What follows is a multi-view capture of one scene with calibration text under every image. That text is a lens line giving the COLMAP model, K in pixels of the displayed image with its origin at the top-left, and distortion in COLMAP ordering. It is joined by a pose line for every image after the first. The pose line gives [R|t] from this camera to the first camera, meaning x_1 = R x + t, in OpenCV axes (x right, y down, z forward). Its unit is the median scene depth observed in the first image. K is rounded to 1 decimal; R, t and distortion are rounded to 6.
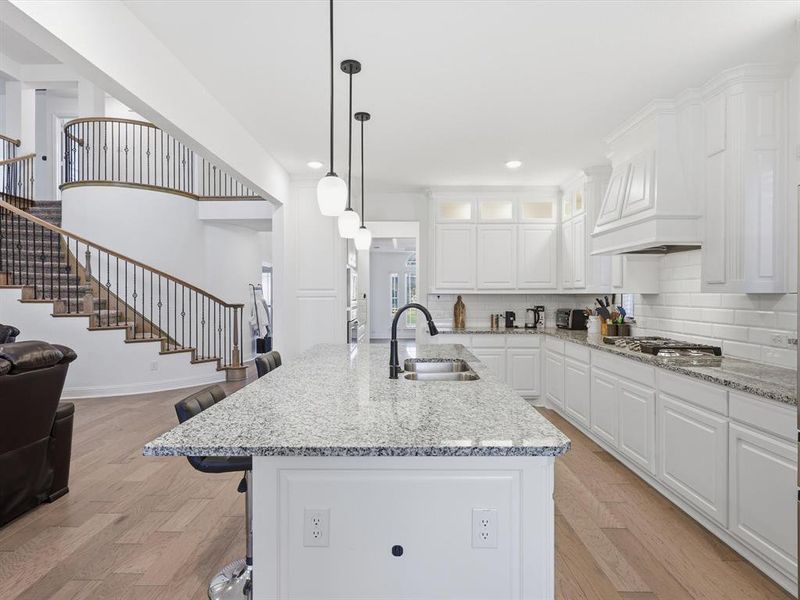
lens RADIAL K [[421.0, 0, 397.6], [0, 421.0, 293.9], [0, 0, 1]] dist [-0.000406, 0.001366]
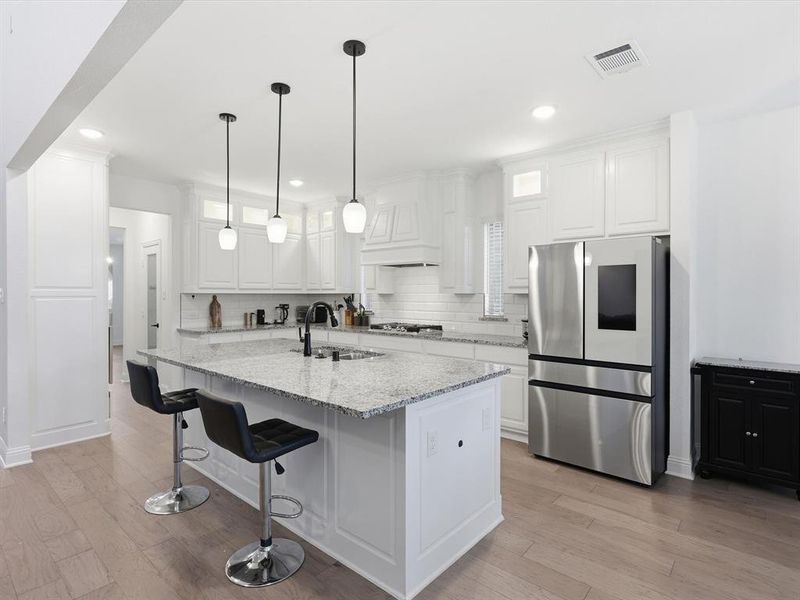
lens RADIAL K [[421.0, 0, 400.8], [0, 421.0, 294.9], [0, 0, 1]] dist [-0.000406, 0.001366]
pose [[0.643469, -0.000384, 0.765472, -0.360458], [-0.002510, 0.999993, 0.002611, -0.000072], [-0.765468, -0.003602, 0.643463, 0.019198]]
